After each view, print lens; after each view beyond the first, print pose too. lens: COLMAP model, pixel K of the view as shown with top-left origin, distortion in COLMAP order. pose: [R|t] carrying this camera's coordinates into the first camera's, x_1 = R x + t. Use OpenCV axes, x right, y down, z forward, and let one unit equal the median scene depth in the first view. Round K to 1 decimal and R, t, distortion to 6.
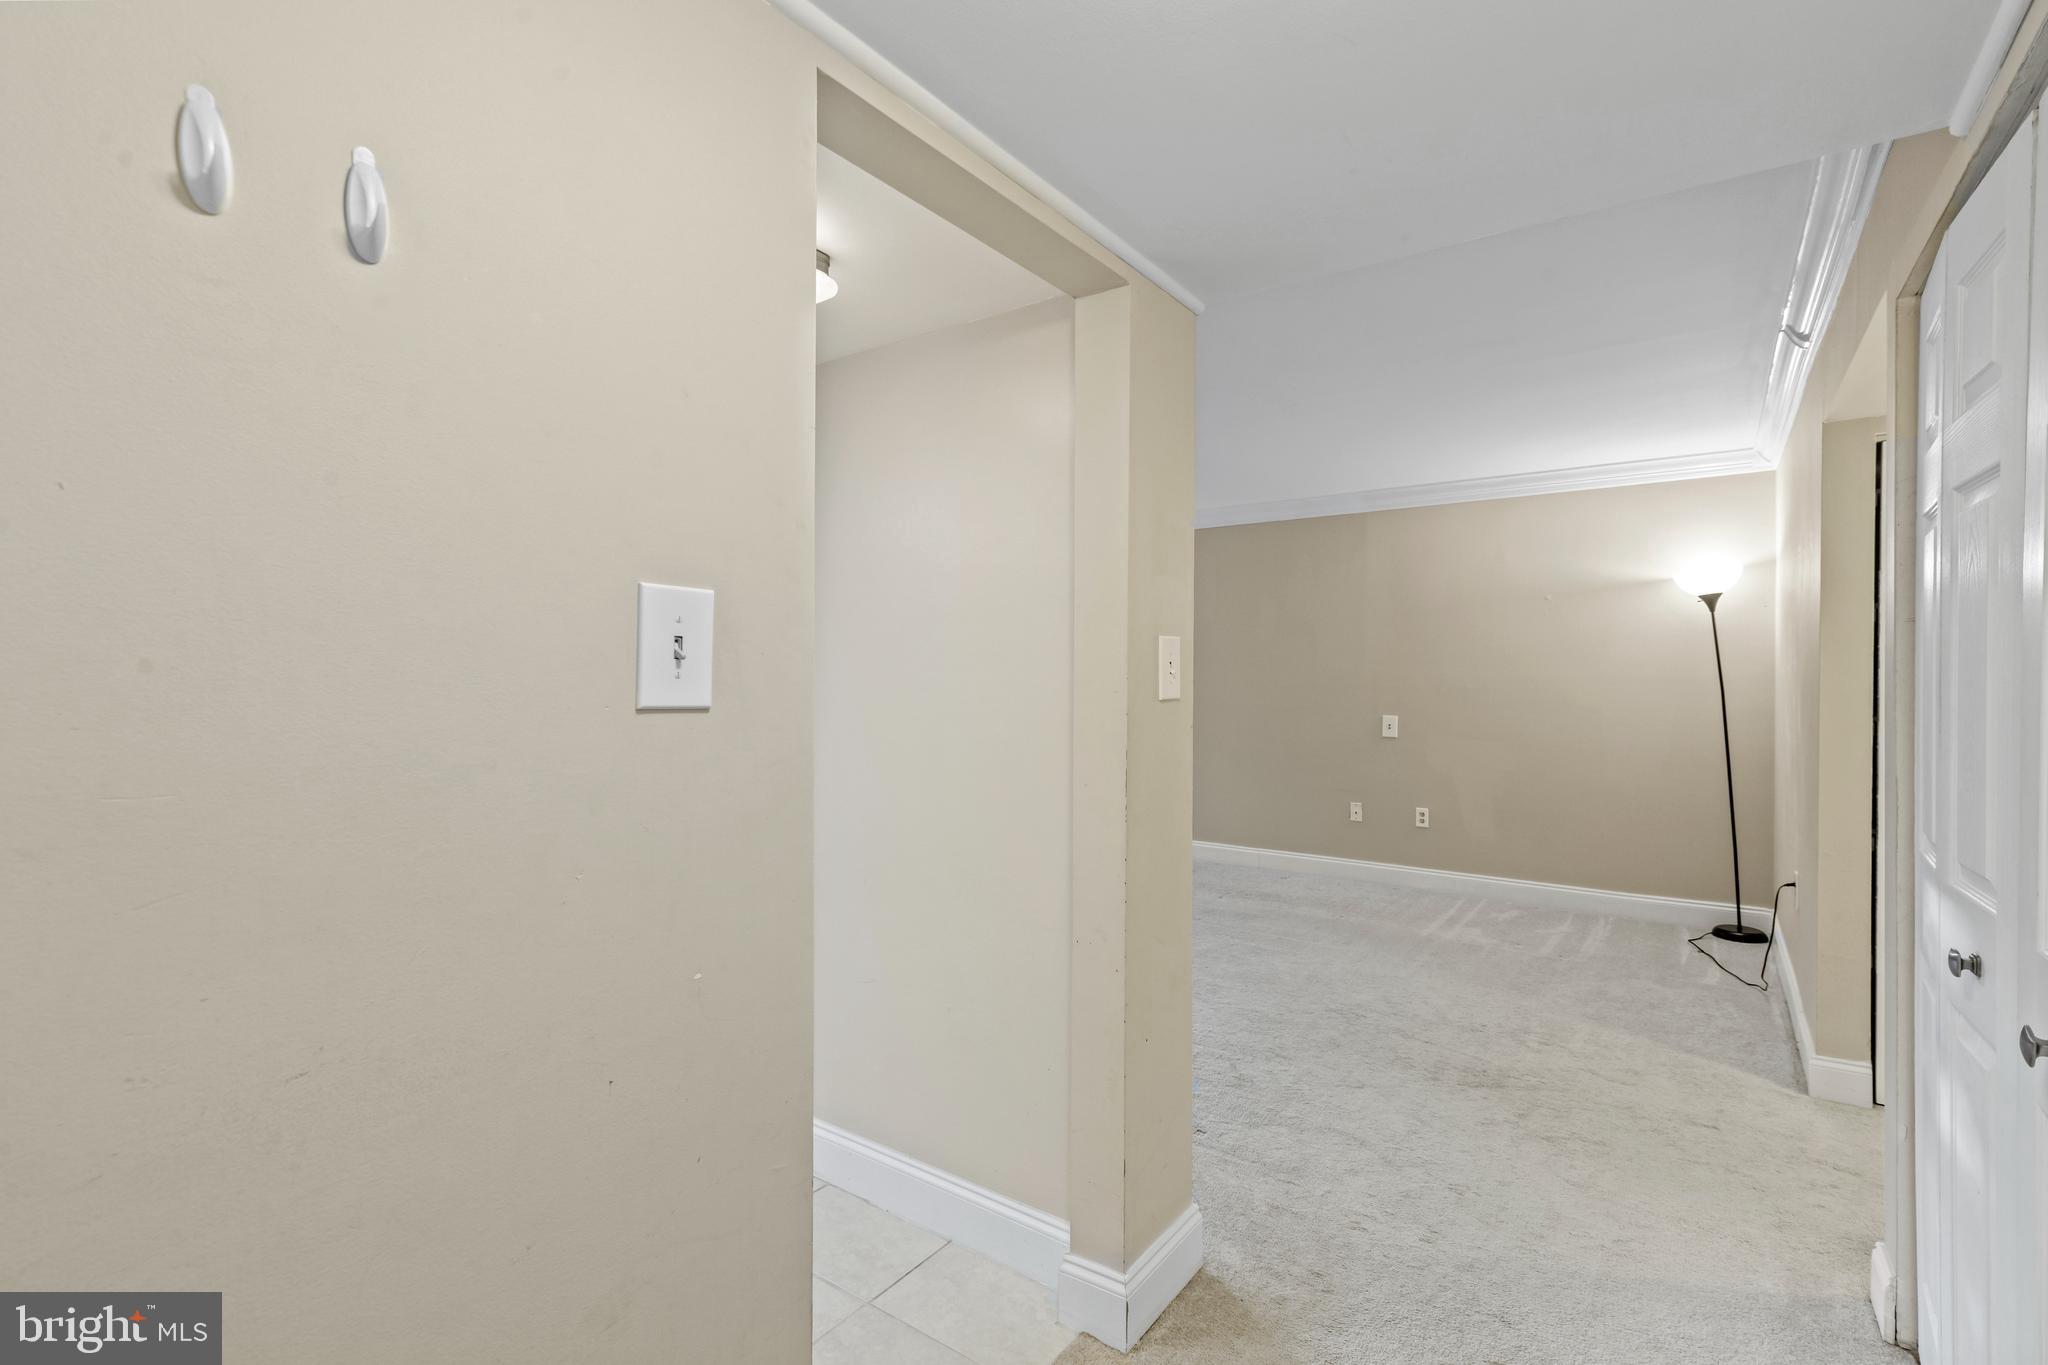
lens RADIAL K [[921.1, 0, 1038.9], [0, 921.1, 680.3], [0, 0, 1]] dist [-0.000830, -0.000935]
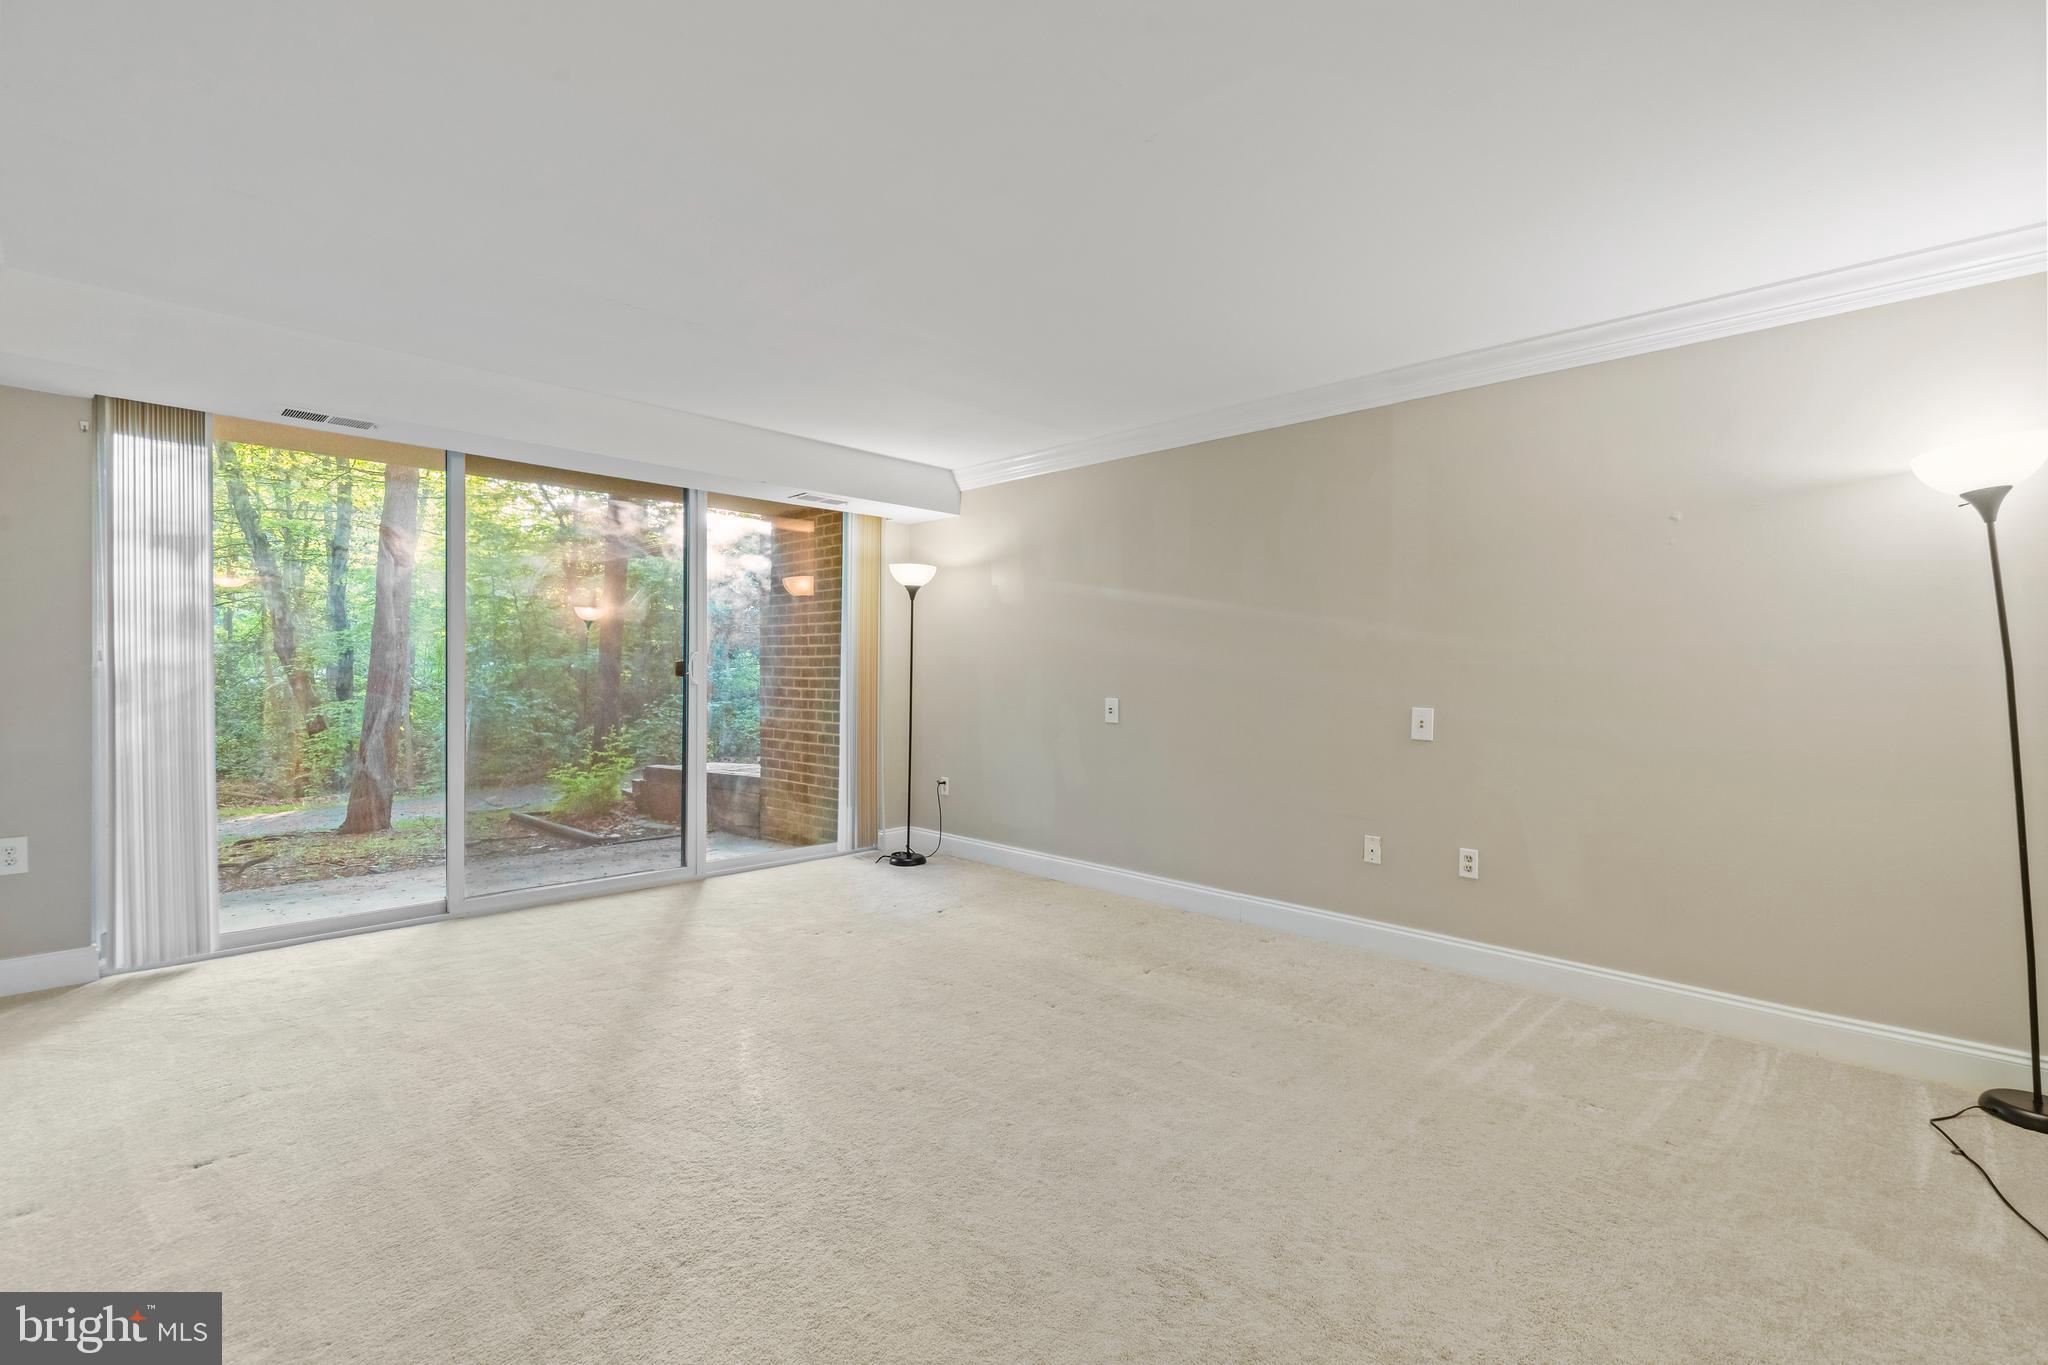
lens RADIAL K [[923.2, 0, 1040.4], [0, 923.2, 689.8], [0, 0, 1]] dist [0.003022, -0.000497]
pose [[0.989523, 0.007082, -0.144205, 0.246448], [-0.005106, 0.999888, 0.014066, 0.021085], [0.144288, -0.013182, 0.989448, 0.363504]]
